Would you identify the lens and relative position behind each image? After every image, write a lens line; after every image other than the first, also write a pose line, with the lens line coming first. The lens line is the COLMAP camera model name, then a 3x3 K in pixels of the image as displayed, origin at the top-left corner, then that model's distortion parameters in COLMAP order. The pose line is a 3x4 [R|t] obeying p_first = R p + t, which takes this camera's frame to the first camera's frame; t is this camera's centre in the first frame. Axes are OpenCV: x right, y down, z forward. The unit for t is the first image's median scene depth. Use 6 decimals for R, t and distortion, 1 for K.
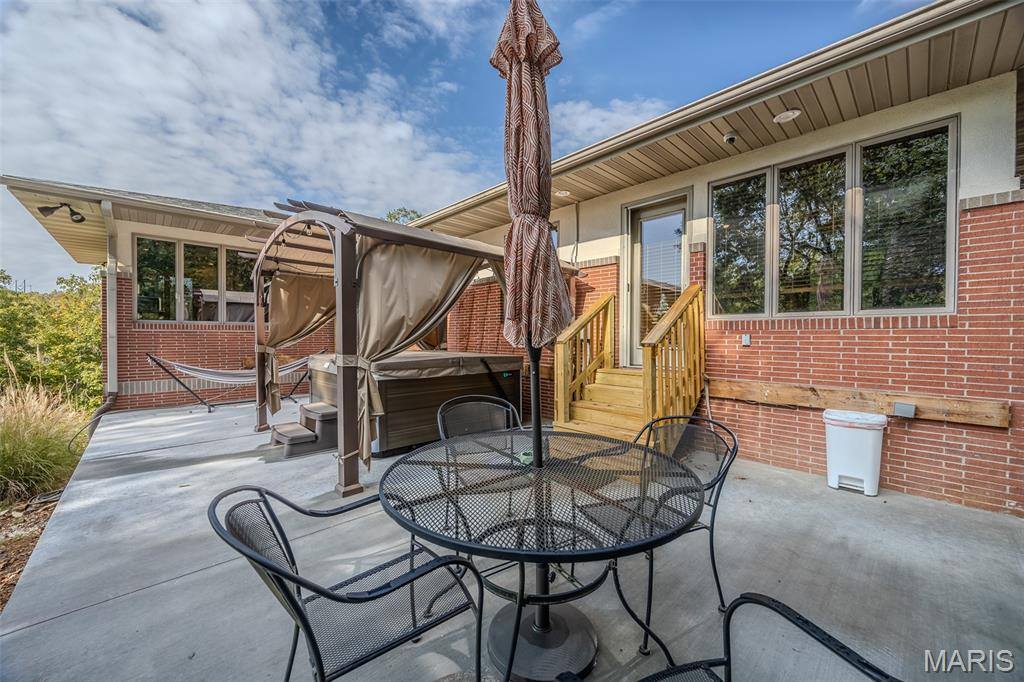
lens RADIAL K [[390.2, 0, 515.4], [0, 390.2, 340.7], [0, 0, 1]] dist [-0.006777, 0.000747]
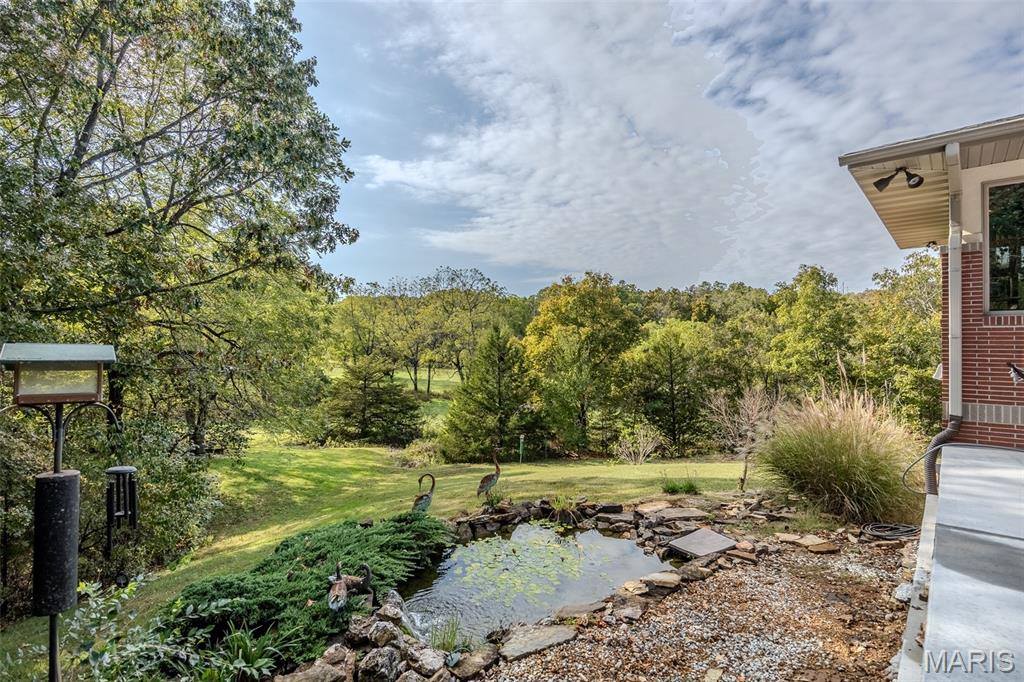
lens RADIAL K [[496.9, 0, 514.7], [0, 496.9, 339.5], [0, 0, 1]] dist [0.001085, 0.000009]
pose [[0.082827, 0.000934, -0.996563, -0.192735], [-0.002524, 0.999997, 0.000727, -0.004385], [0.996561, 0.002456, 0.082829, 0.117990]]
